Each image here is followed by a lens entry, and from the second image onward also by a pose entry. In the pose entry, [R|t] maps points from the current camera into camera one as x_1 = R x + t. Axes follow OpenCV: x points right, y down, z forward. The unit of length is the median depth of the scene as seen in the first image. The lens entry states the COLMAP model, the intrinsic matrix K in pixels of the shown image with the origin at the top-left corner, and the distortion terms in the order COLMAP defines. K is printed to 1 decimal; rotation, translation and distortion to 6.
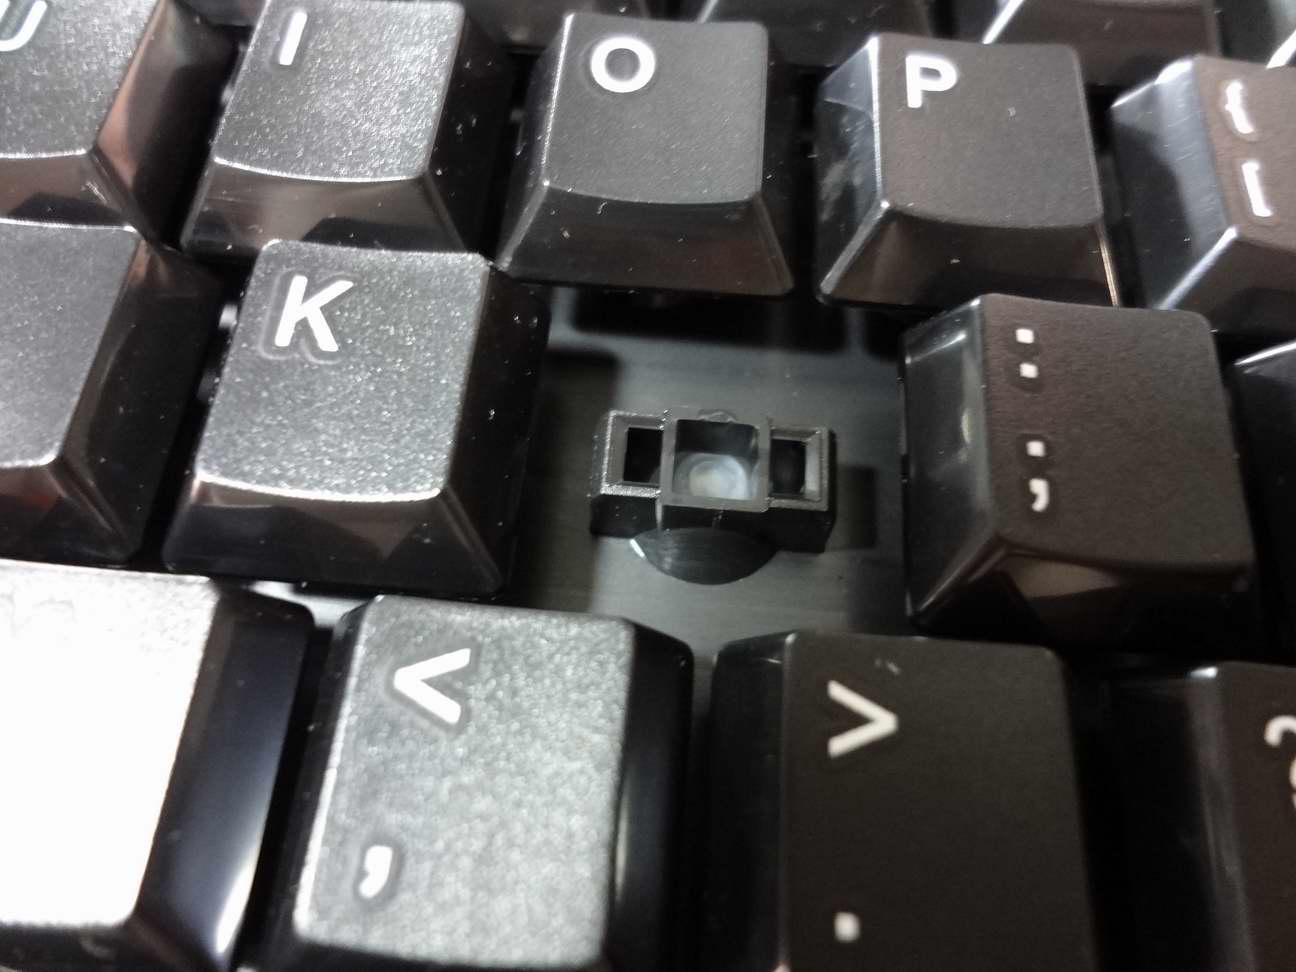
lens RADIAL K [[961.4, 0, 647.9], [0, 961.4, 401.9], [0, 0, 1]] dist [0.009000, 0.002624]
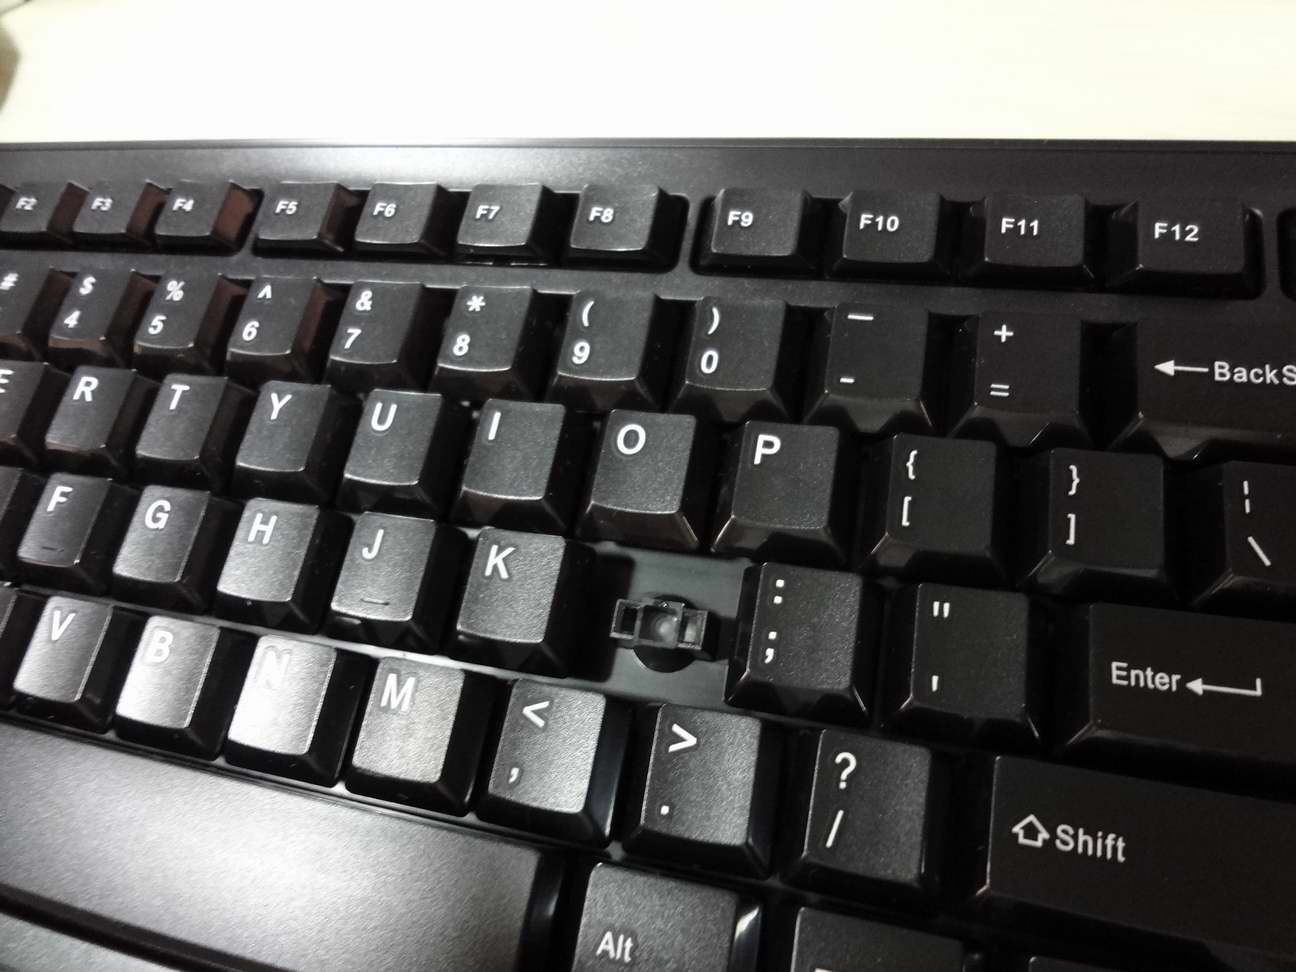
lens RADIAL K [[961.4, 0, 647.9], [0, 961.4, 401.9], [0, 0, 1]] dist [0.009000, 0.002624]
pose [[0.970474, 0.007322, -0.241094, 0.645602], [0.002268, 0.999218, 0.039474, -0.611752], [0.241194, -0.038855, 0.969699, -1.361236]]
